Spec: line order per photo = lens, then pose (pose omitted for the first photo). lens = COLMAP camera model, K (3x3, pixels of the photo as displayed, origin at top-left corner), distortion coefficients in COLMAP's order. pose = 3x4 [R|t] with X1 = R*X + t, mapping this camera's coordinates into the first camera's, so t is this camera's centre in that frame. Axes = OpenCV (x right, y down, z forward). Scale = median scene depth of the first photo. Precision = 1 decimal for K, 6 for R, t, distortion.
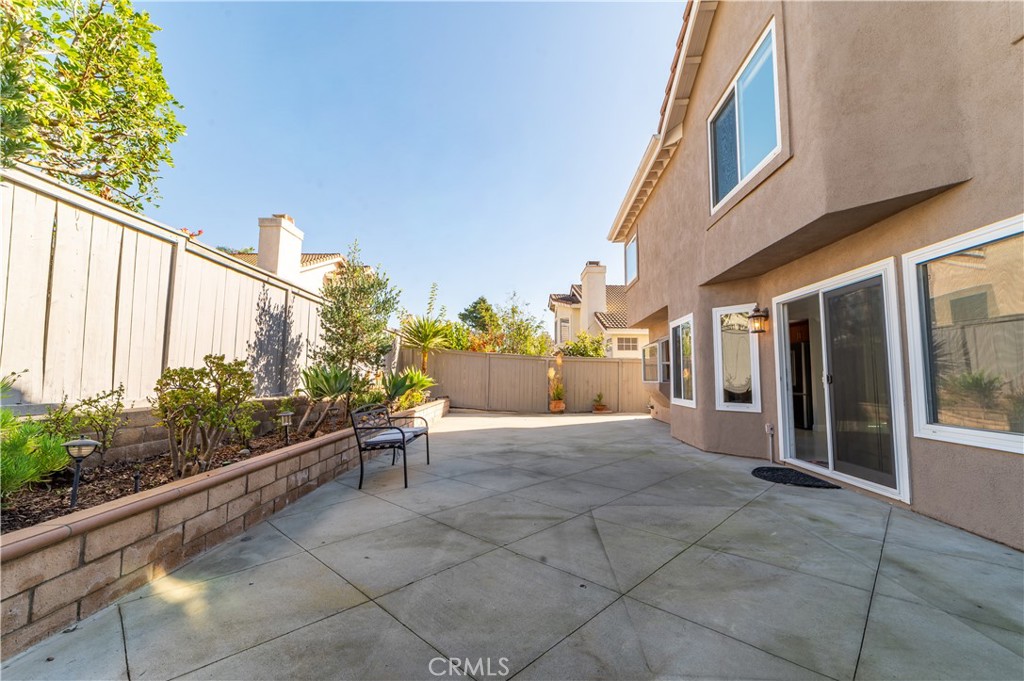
lens RADIAL K [[417.0, 0, 512.0], [0, 417.0, 345.1], [0, 0, 1]] dist [-0.025406, 0.009089]
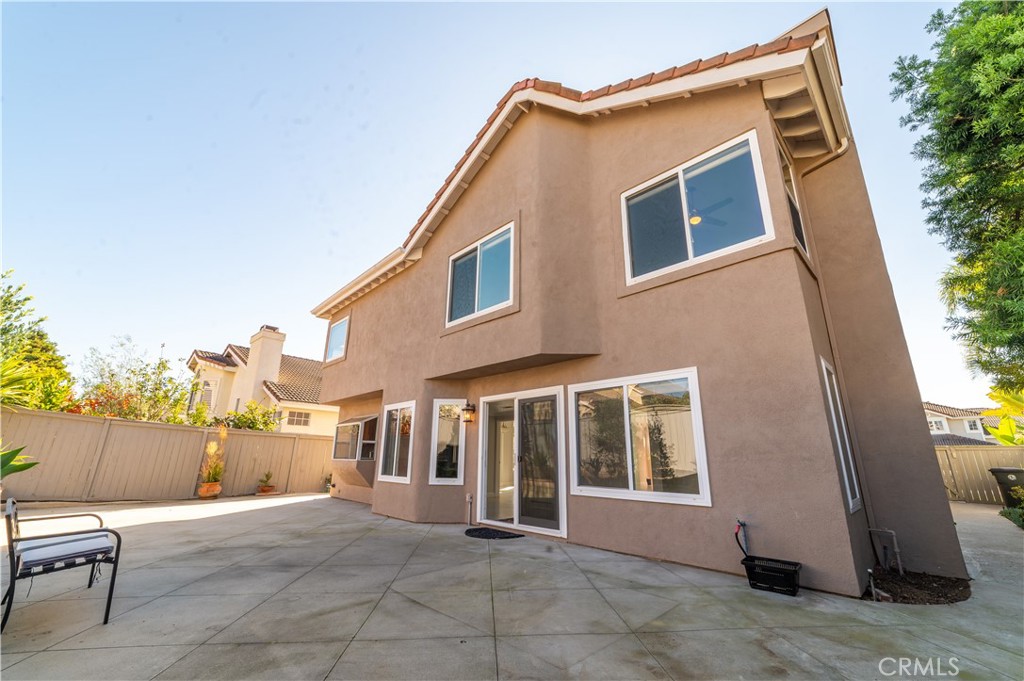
lens RADIAL K [[400.2, 0, 511.9], [0, 400.2, 346.3], [0, 0, 1]] dist [-0.021296, 0.007211]
pose [[0.661394, 0.202823, 0.722095, -0.349939], [-0.065244, 0.974652, -0.214002, -0.002558], [-0.747196, 0.094427, 0.657862, 0.035478]]
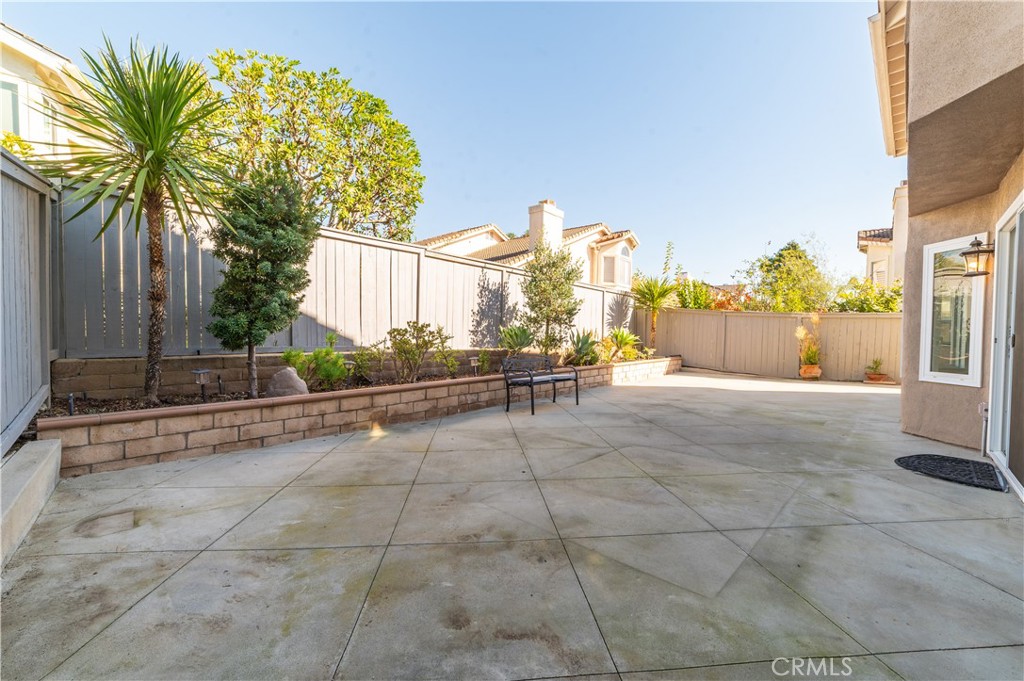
lens RADIAL K [[417.0, 0, 512.0], [0, 417.0, 345.1], [0, 0, 1]] dist [-0.025406, 0.009089]
pose [[0.766868, 0.021906, -0.641431, 0.534890], [0.040573, 0.995764, 0.082514, -0.001875], [0.640521, -0.089302, 0.762731, -0.069211]]
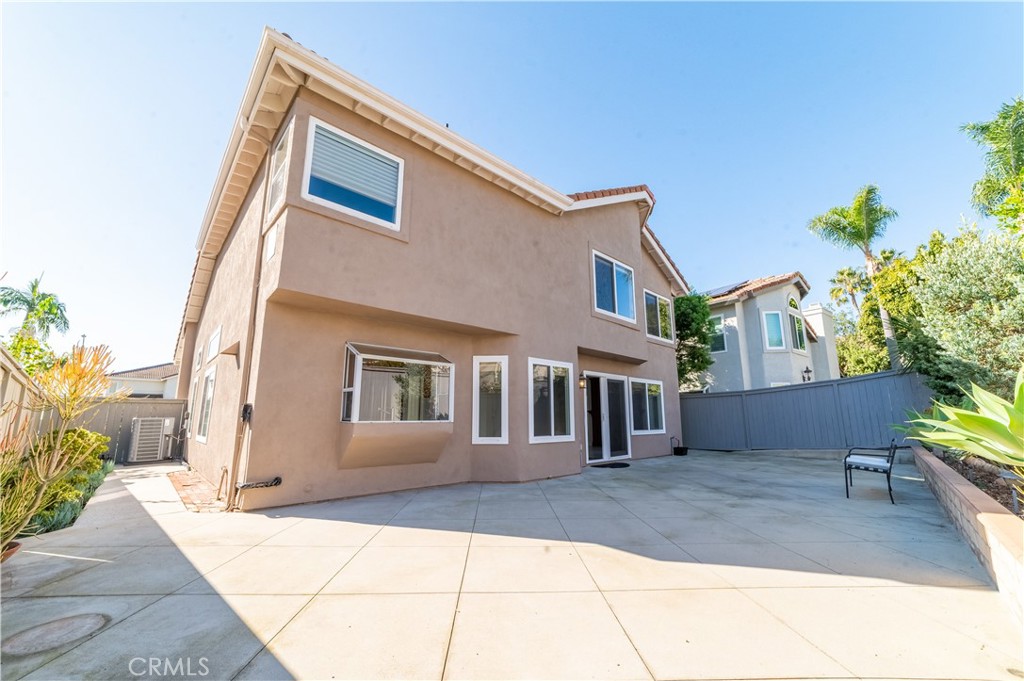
lens RADIAL K [[417.0, 0, 512.0], [0, 417.0, 345.1], [0, 0, 1]] dist [-0.025406, 0.009089]
pose [[-0.739282, 0.116199, 0.663295, -0.393453], [-0.053392, 0.971784, -0.229751, 0.241575], [-0.671276, -0.205265, -0.712218, 2.942792]]
